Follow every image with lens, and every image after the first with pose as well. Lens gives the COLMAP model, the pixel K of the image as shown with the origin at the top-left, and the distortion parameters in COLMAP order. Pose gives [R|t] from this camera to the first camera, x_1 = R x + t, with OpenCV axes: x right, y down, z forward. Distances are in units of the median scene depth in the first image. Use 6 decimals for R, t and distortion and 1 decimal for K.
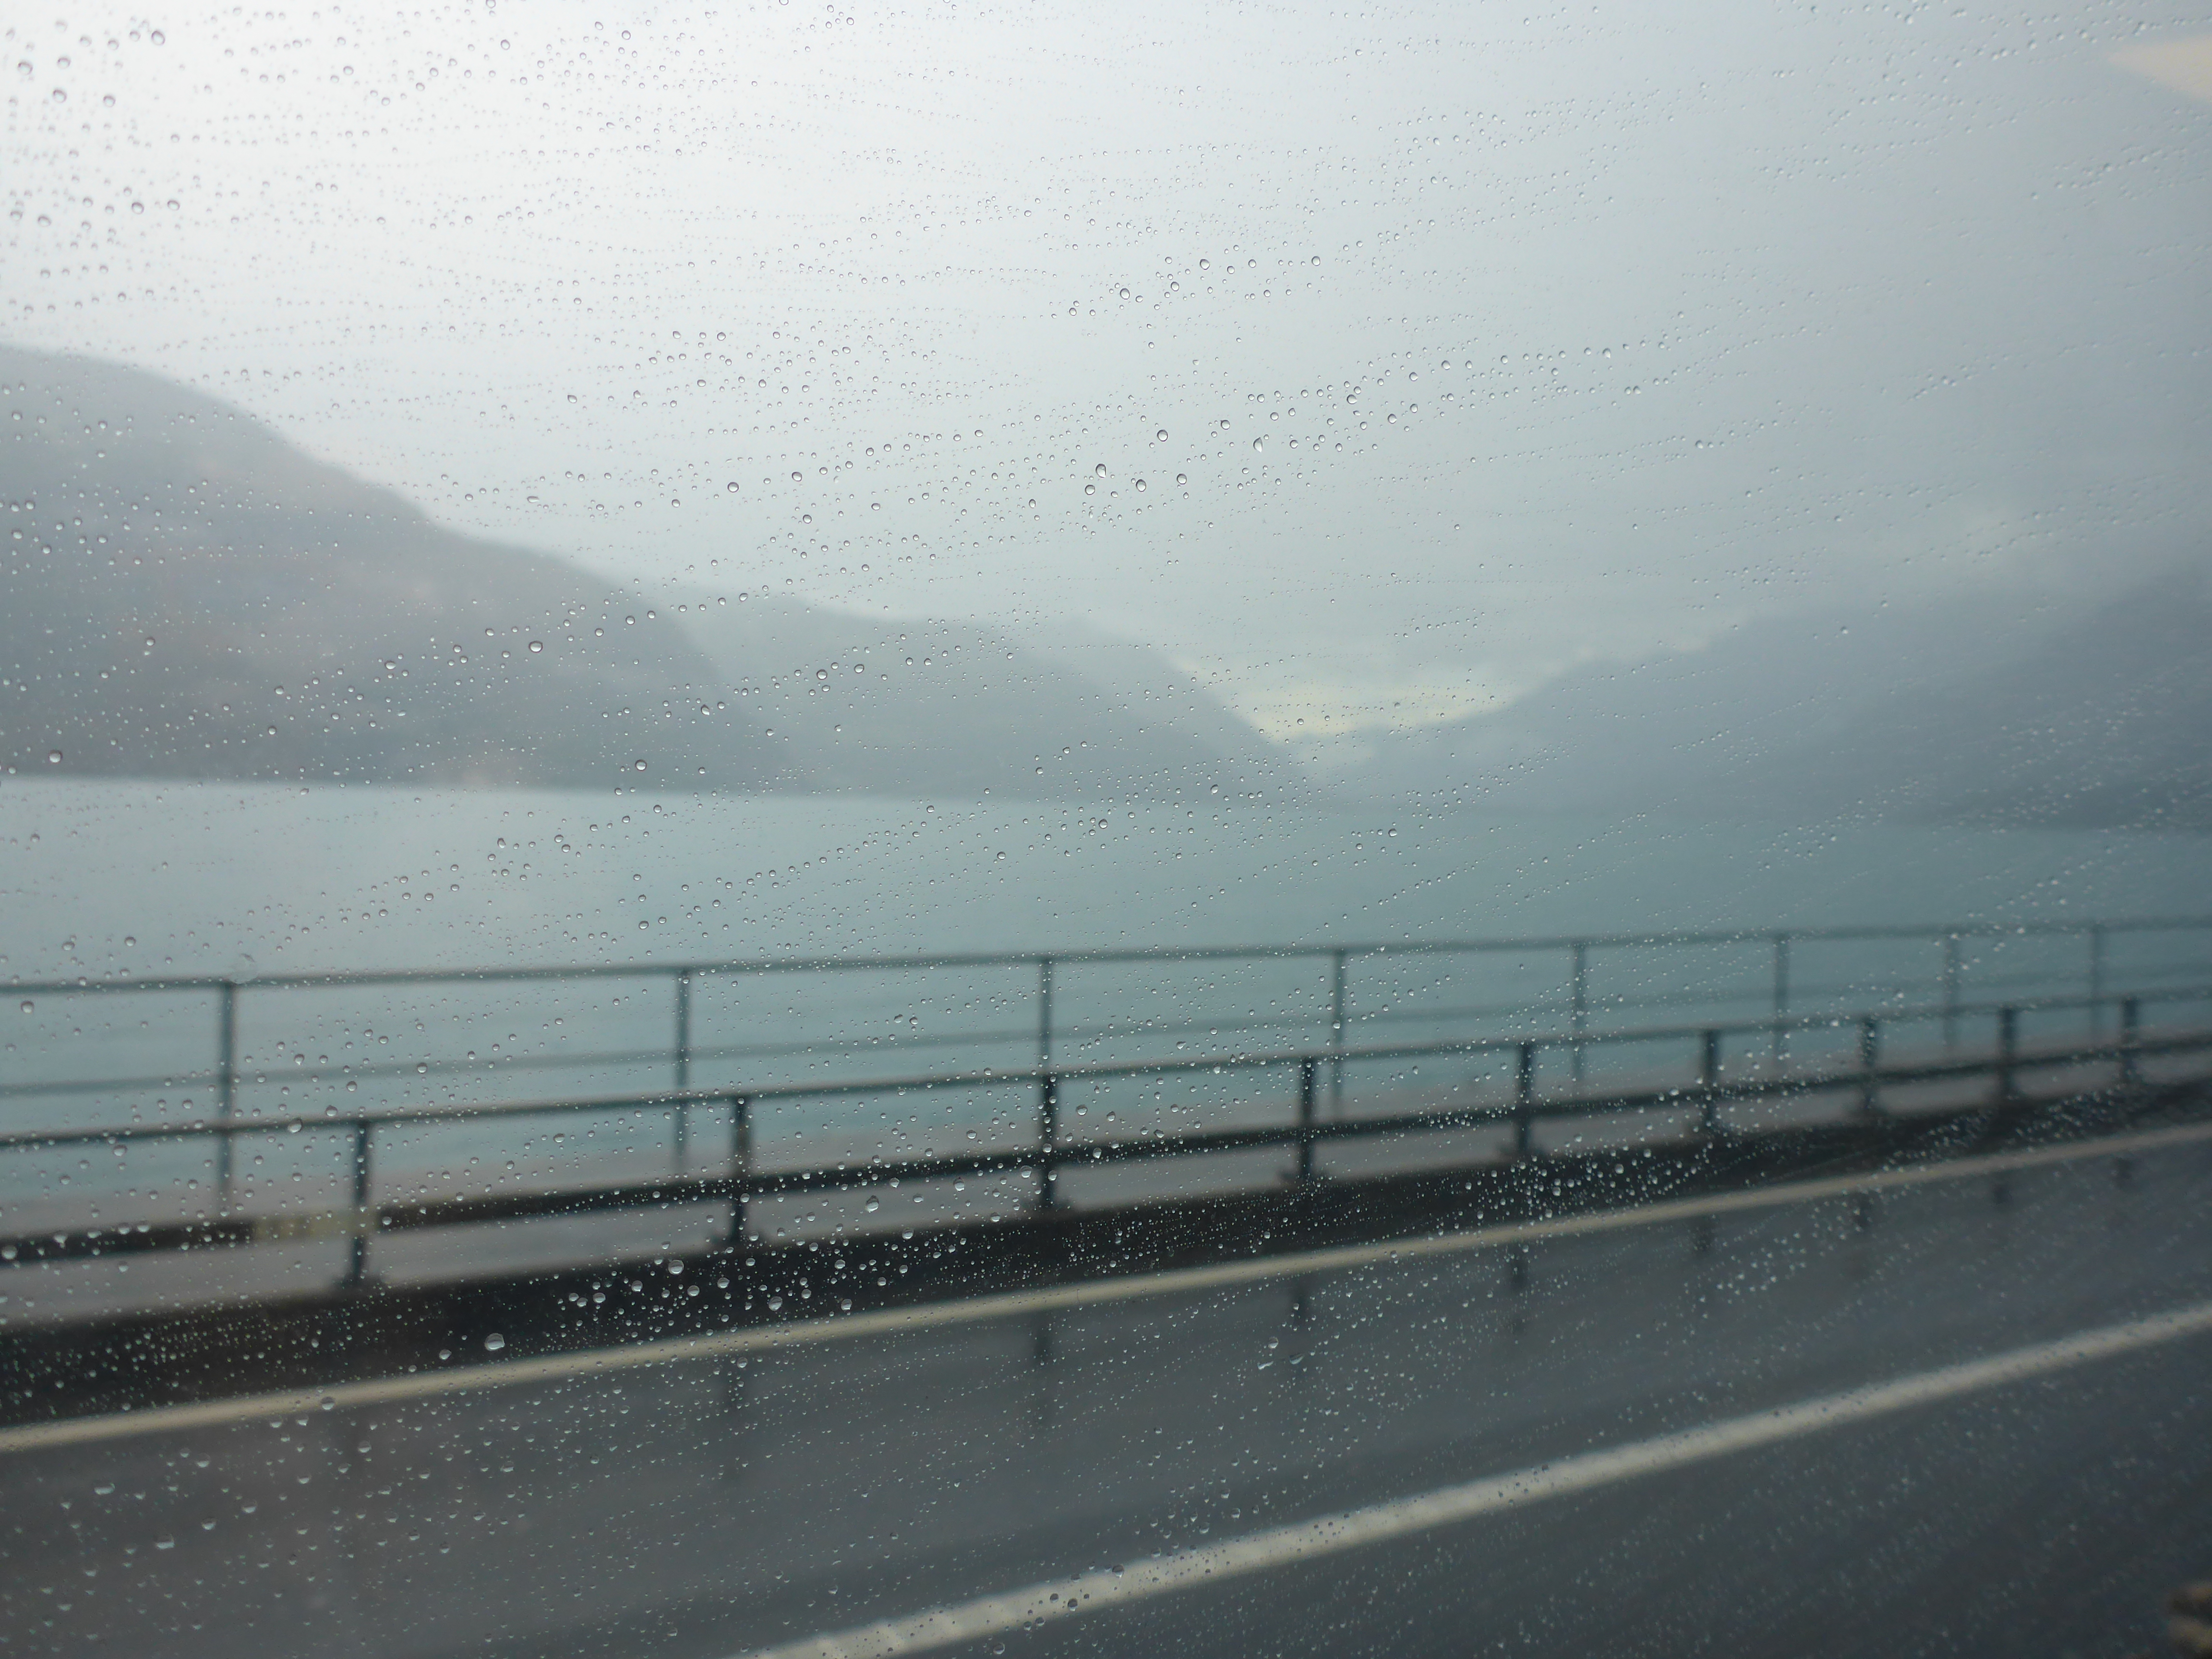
lens RADIAL K [[1946.5, 0, 1092.9], [0, 1946.5, 827.4], [0, 0, 1]] dist [0.002353, -0.013496]
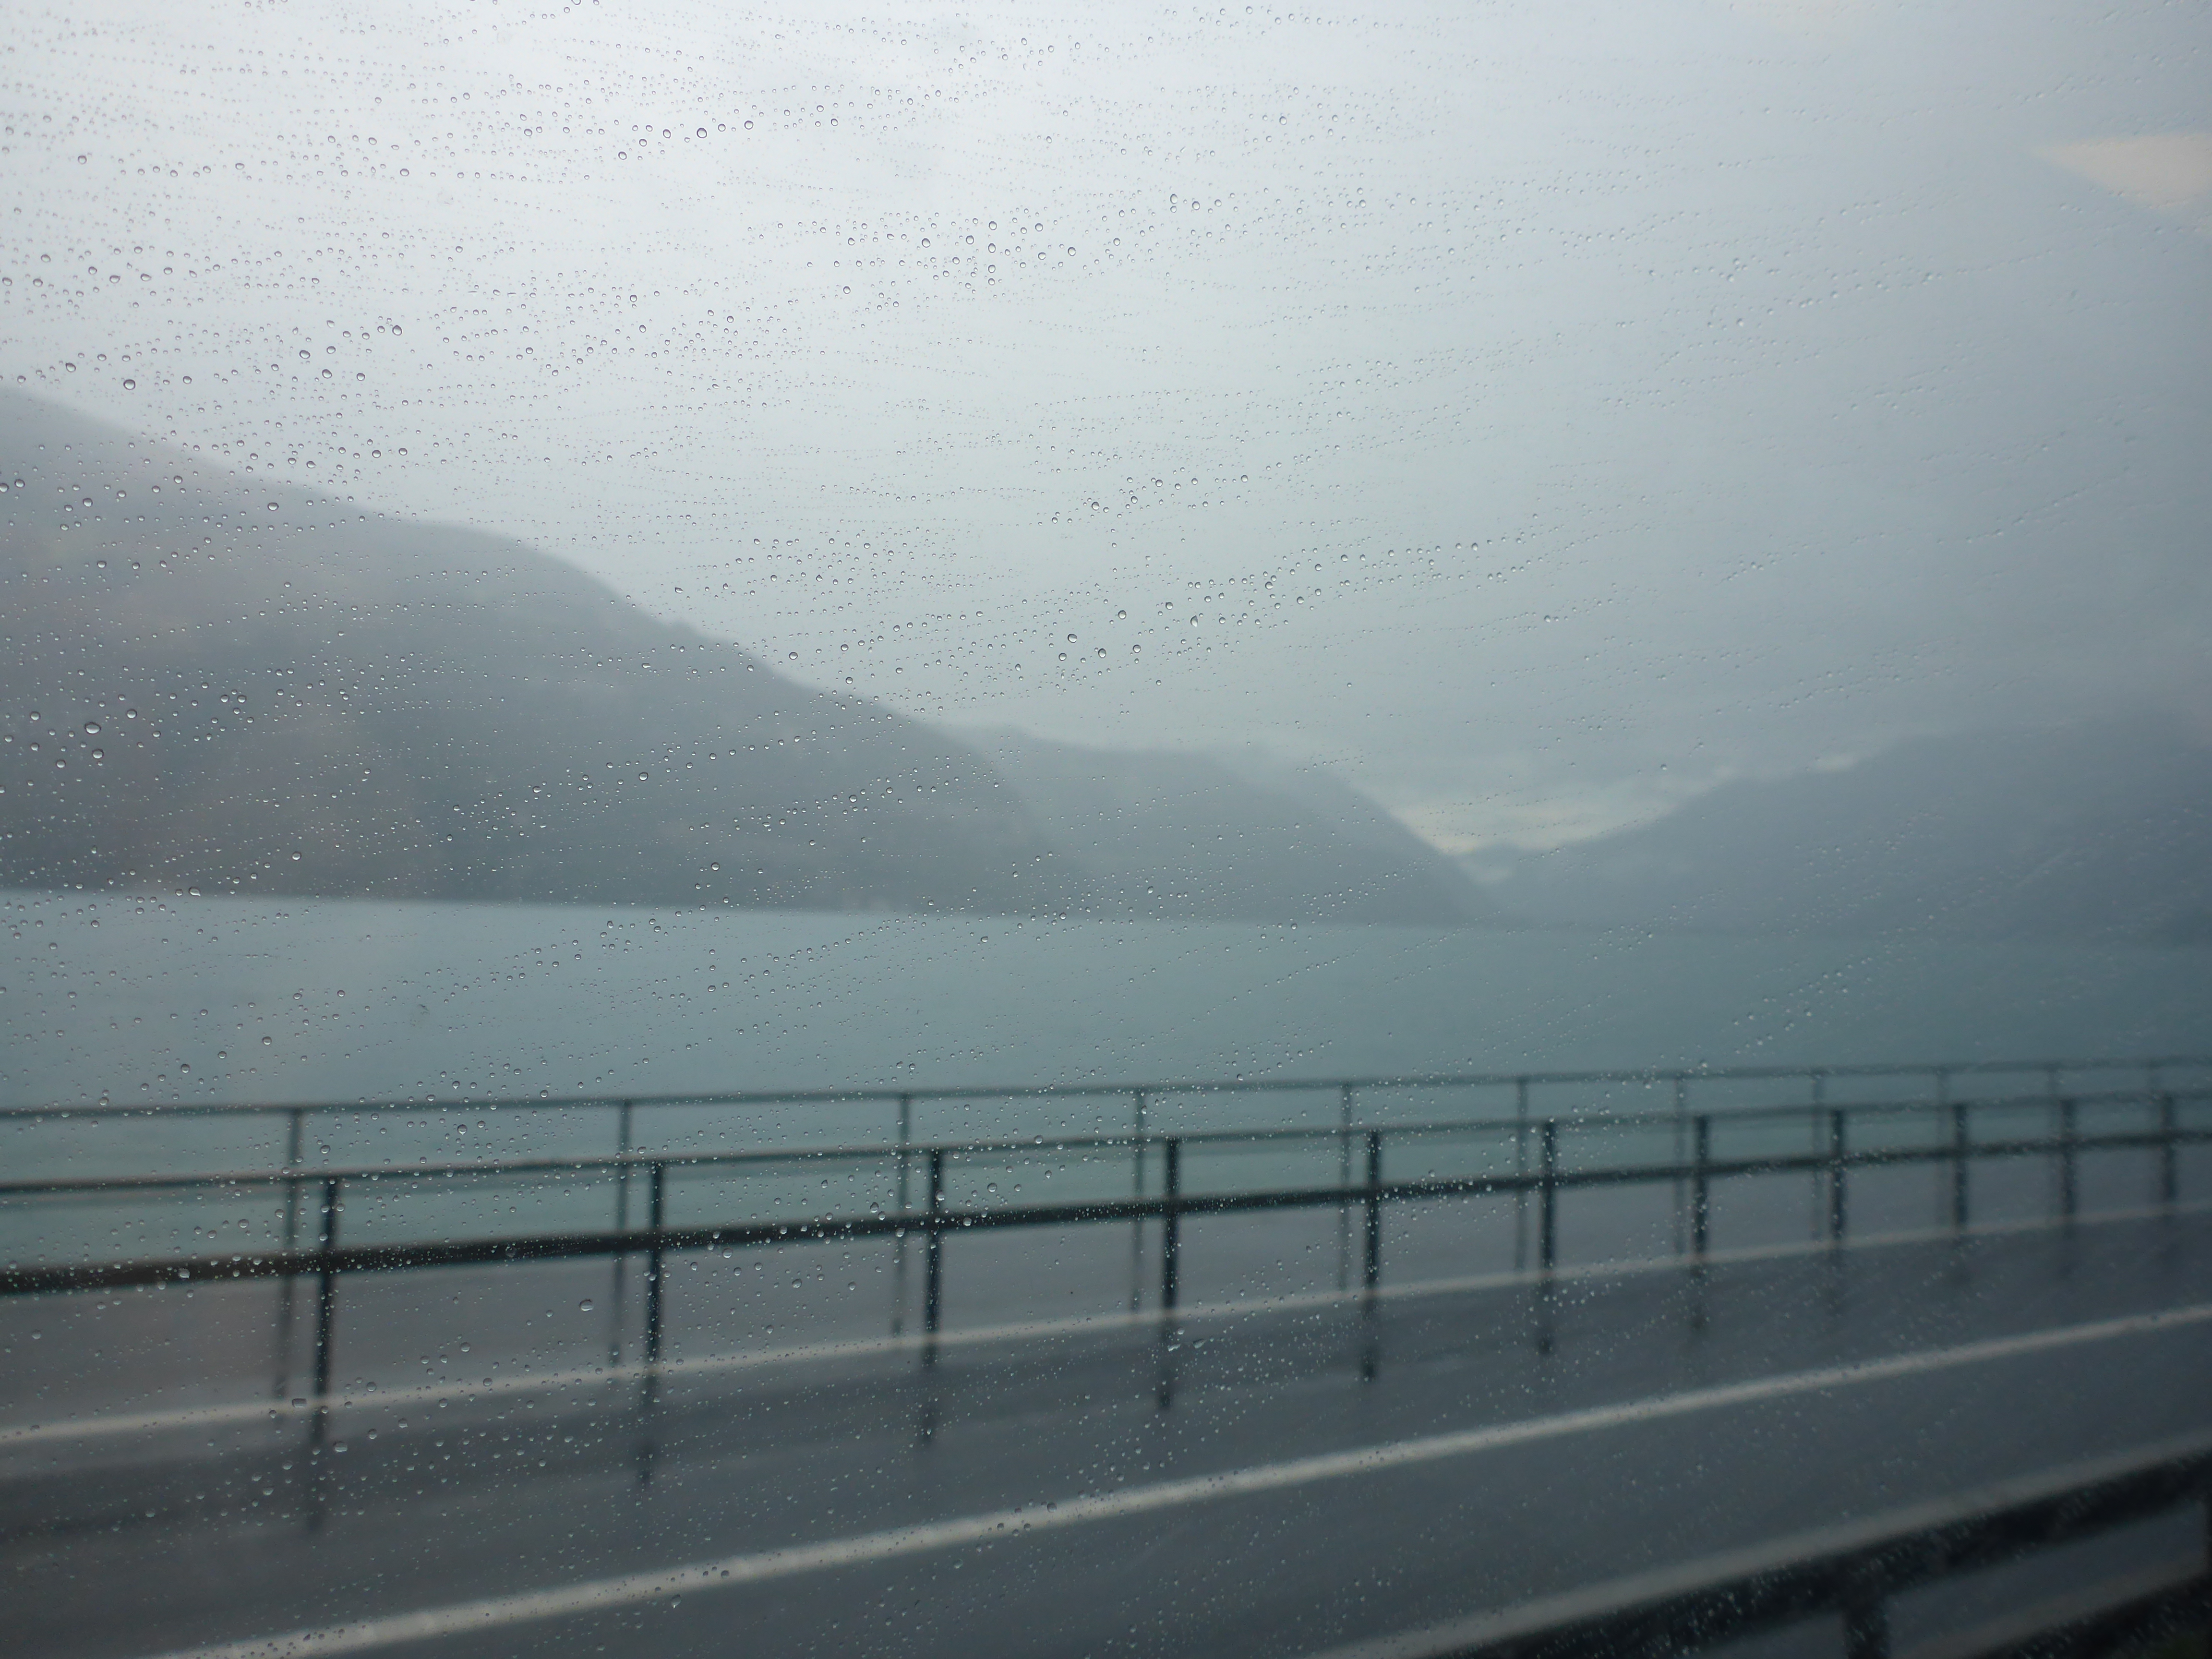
lens RADIAL K [[1946.5, 0, 1104.0], [0, 1946.5, 830.2], [0, 0, 1]] dist [0.002353, -0.013496]
pose [[0.998397, 0.036752, 0.043036, -0.025393], [-0.036207, 0.999255, -0.013383, -0.042951], [-0.043495, 0.011803, 0.998984, -0.284322]]
